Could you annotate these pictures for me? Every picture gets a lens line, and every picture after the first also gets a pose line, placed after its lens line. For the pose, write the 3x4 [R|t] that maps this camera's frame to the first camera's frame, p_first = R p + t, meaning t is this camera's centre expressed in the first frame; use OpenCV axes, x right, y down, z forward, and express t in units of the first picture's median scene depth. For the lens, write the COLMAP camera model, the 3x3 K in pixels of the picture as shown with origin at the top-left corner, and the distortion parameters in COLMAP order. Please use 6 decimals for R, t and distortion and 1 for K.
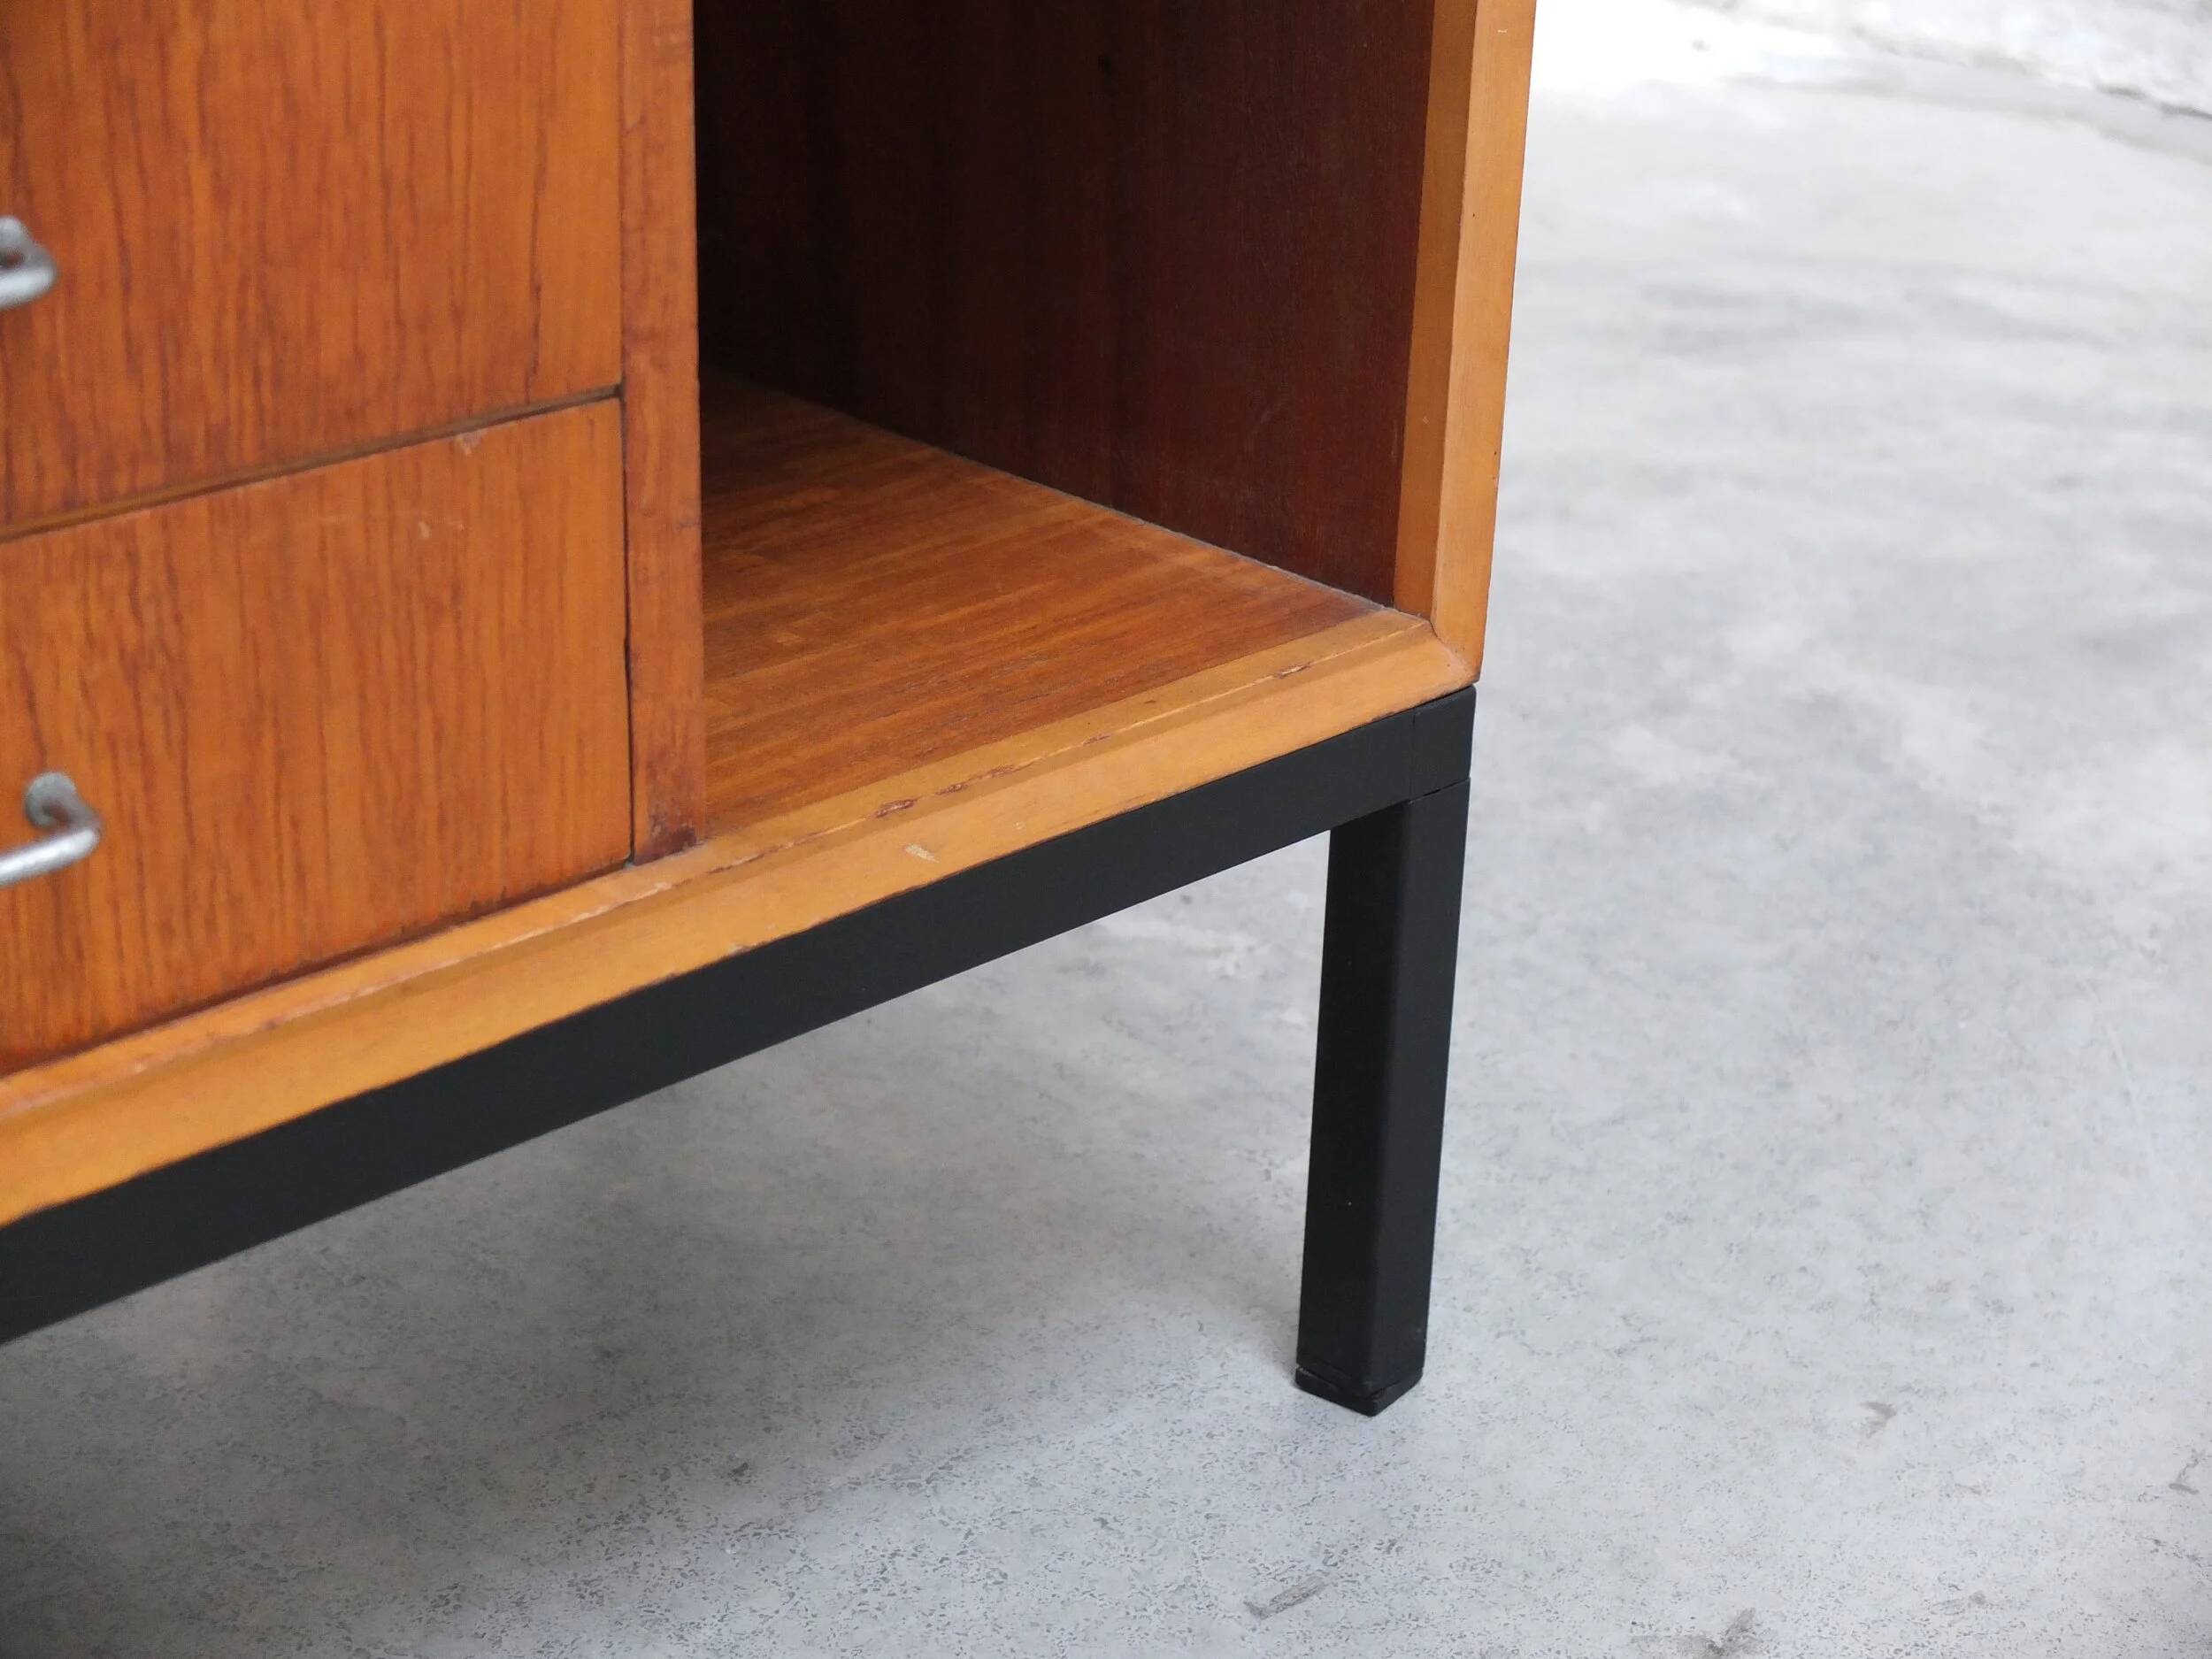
lens RADIAL K [[3942.7, 0, 1125.5], [0, 3942.7, 835.9], [0, 0, 1]] dist [0.059327, 0.000000]
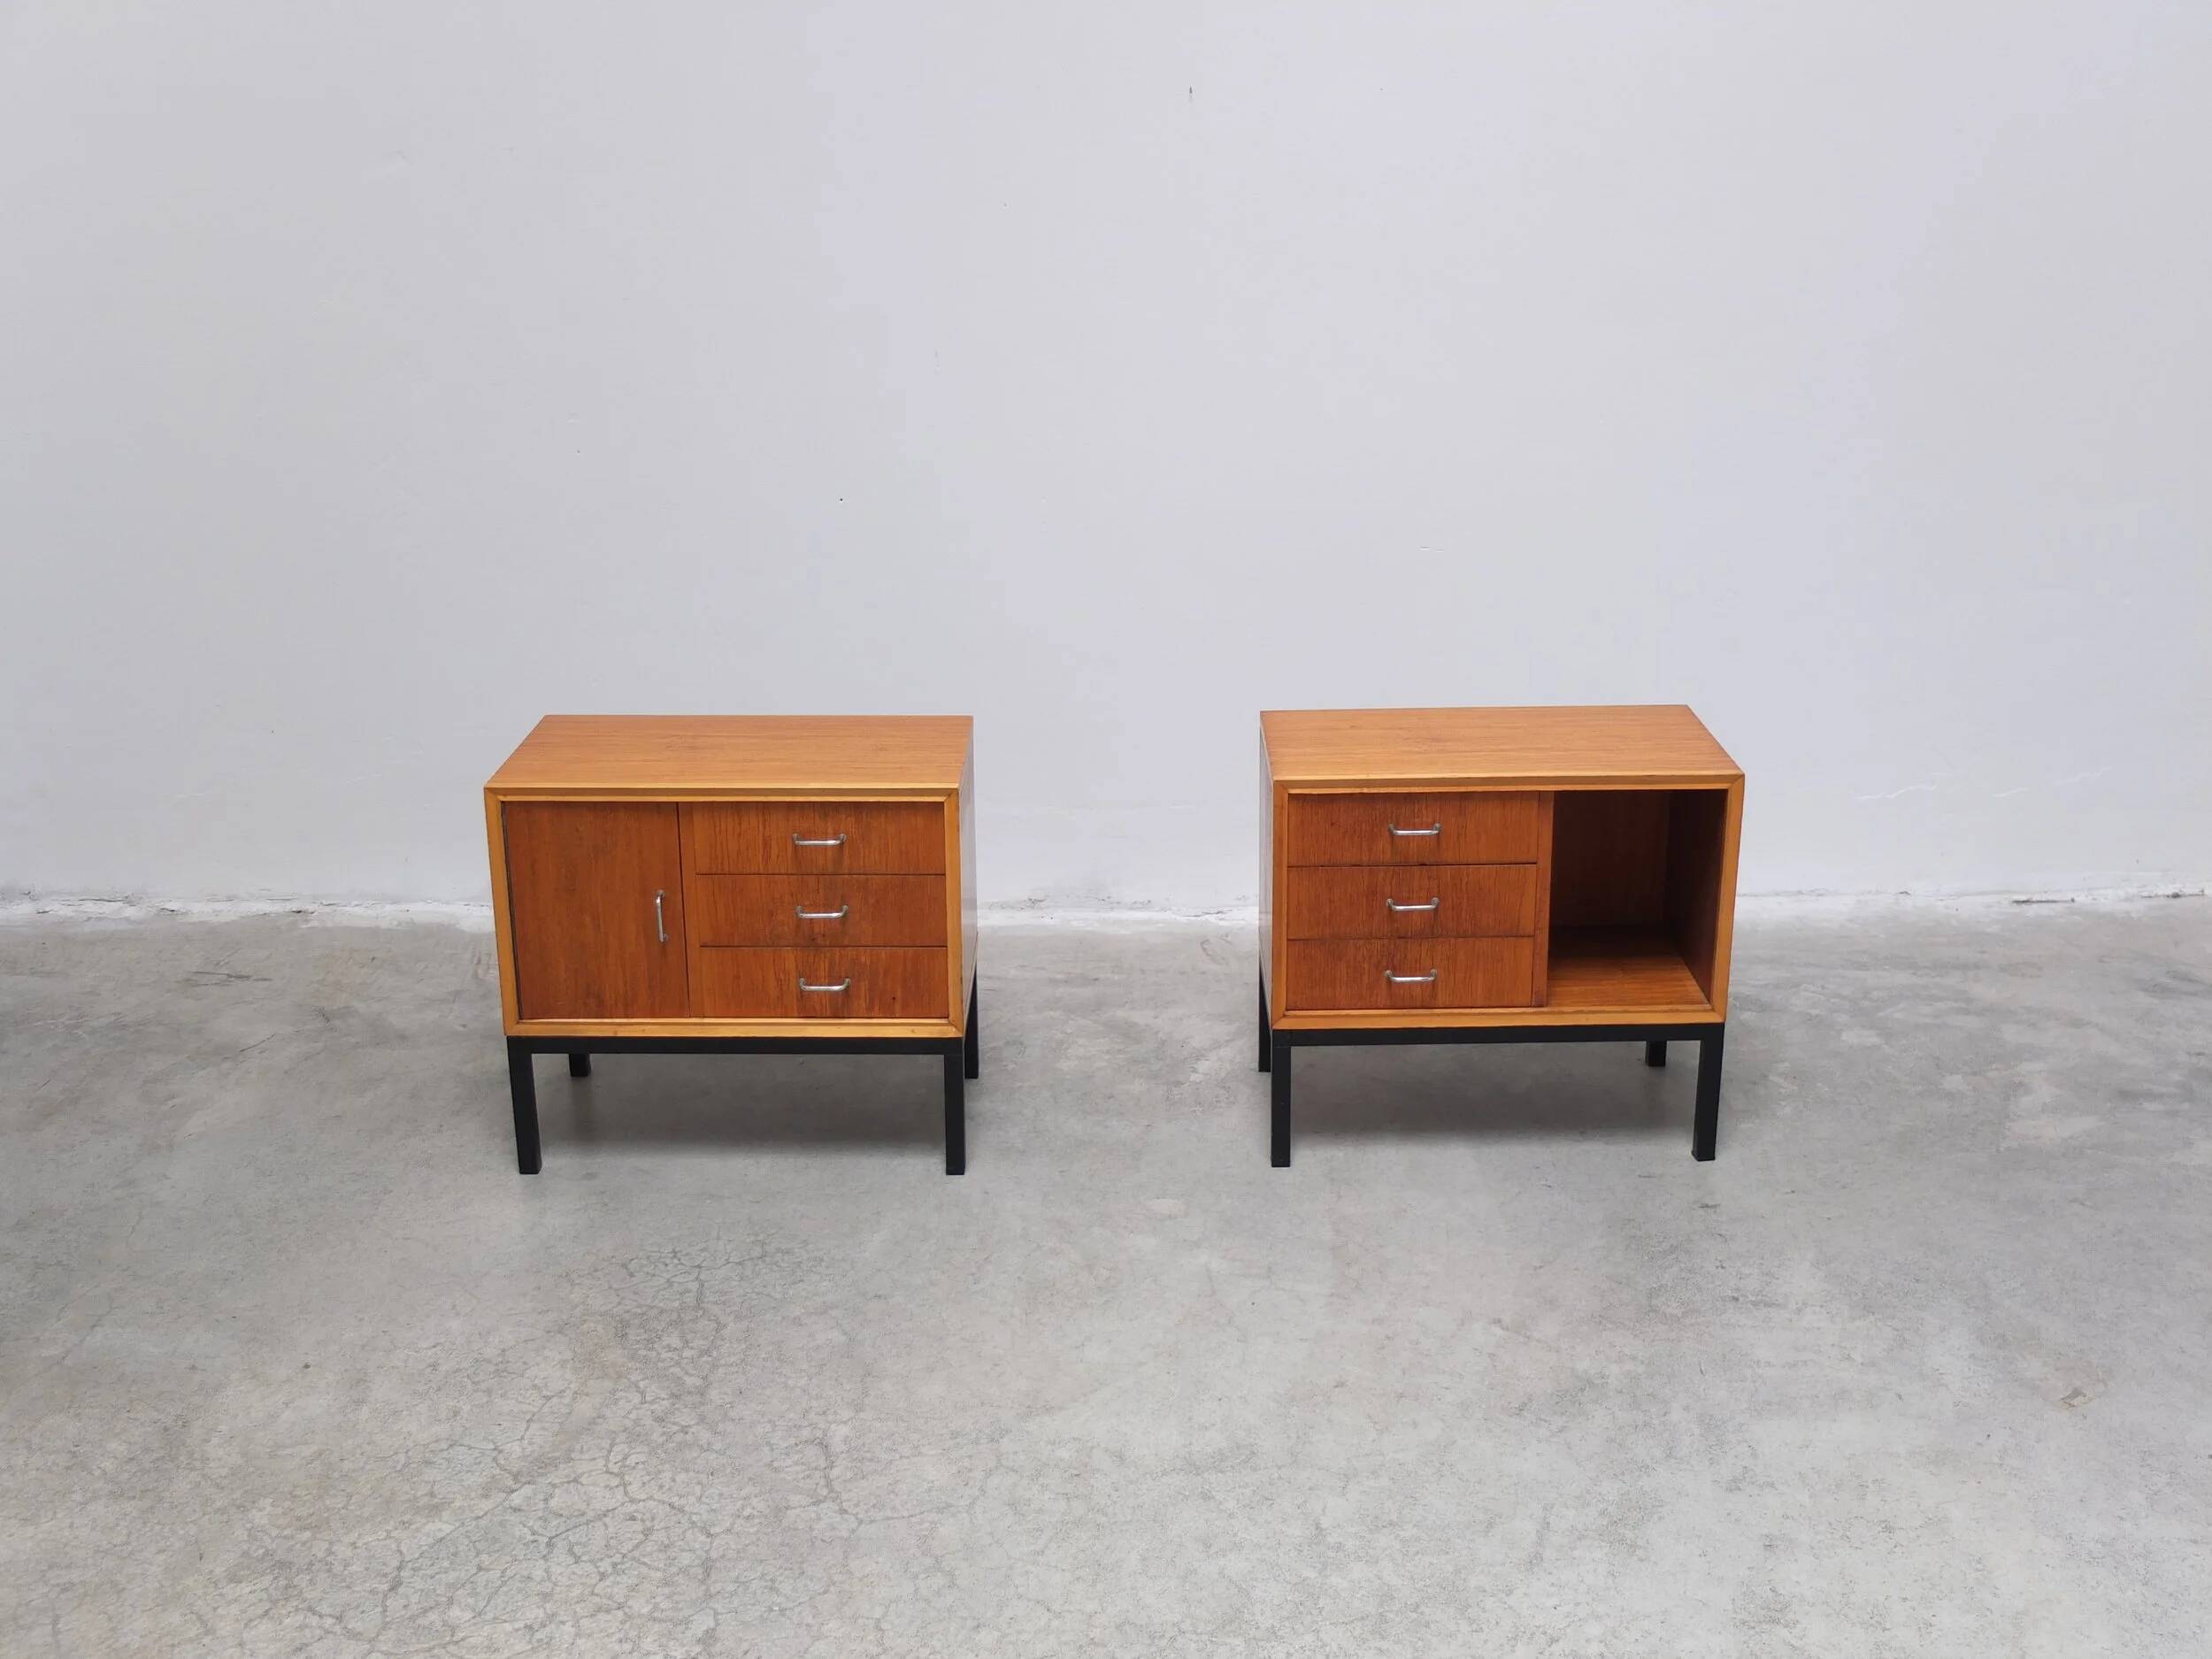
lens RADIAL K [[2308.5, 0, 1116.3], [0, 2308.5, 785.1], [0, 0, 1]] dist [-0.030931, 0.000000]
pose [[0.695570, 0.172127, -0.697535, 1.620534], [-0.248447, 0.968606, -0.008729, -0.117459], [0.674134, 0.179372, 0.716498, -1.829781]]
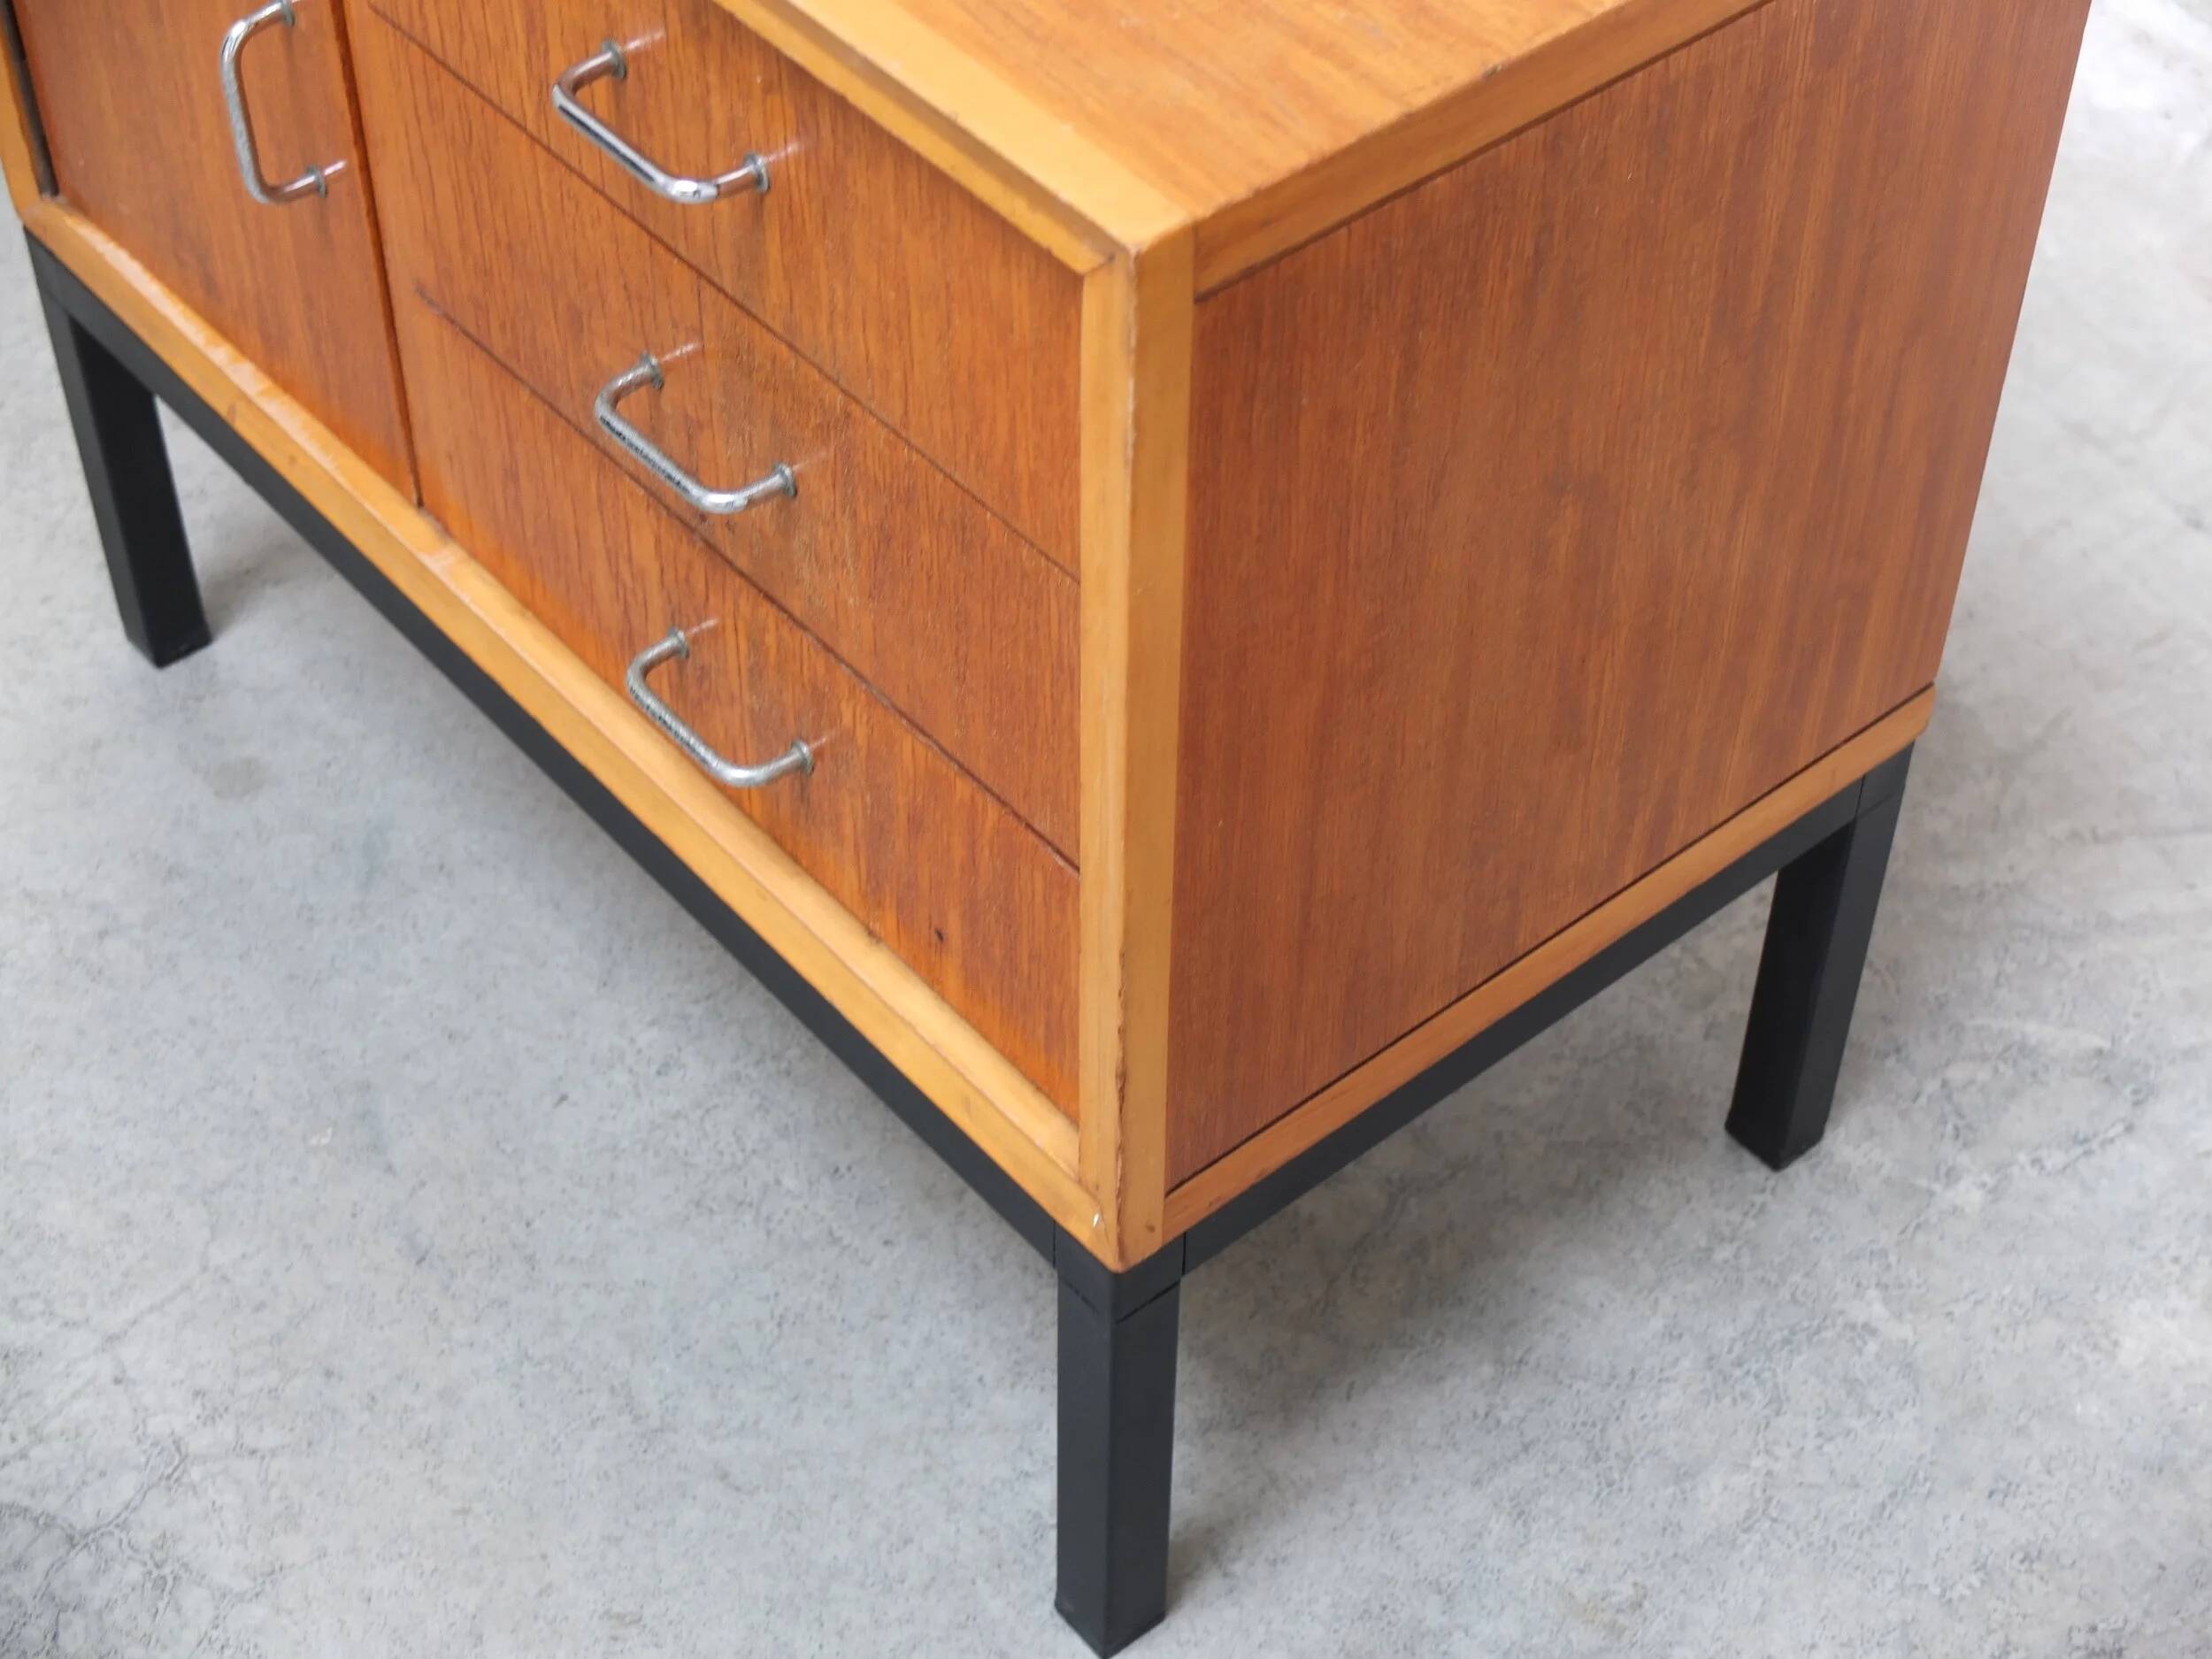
lens RADIAL K [[3756.8, 0, 1073.4], [0, 3756.8, 818.9], [0, 0, 1]] dist [0.011498, 0.000000]
pose [[-0.103157, 0.675665, -0.729956, 0.052173], [-0.396488, 0.645114, 0.653165, -0.515535], [0.912226, 0.356797, 0.201345, 0.042383]]
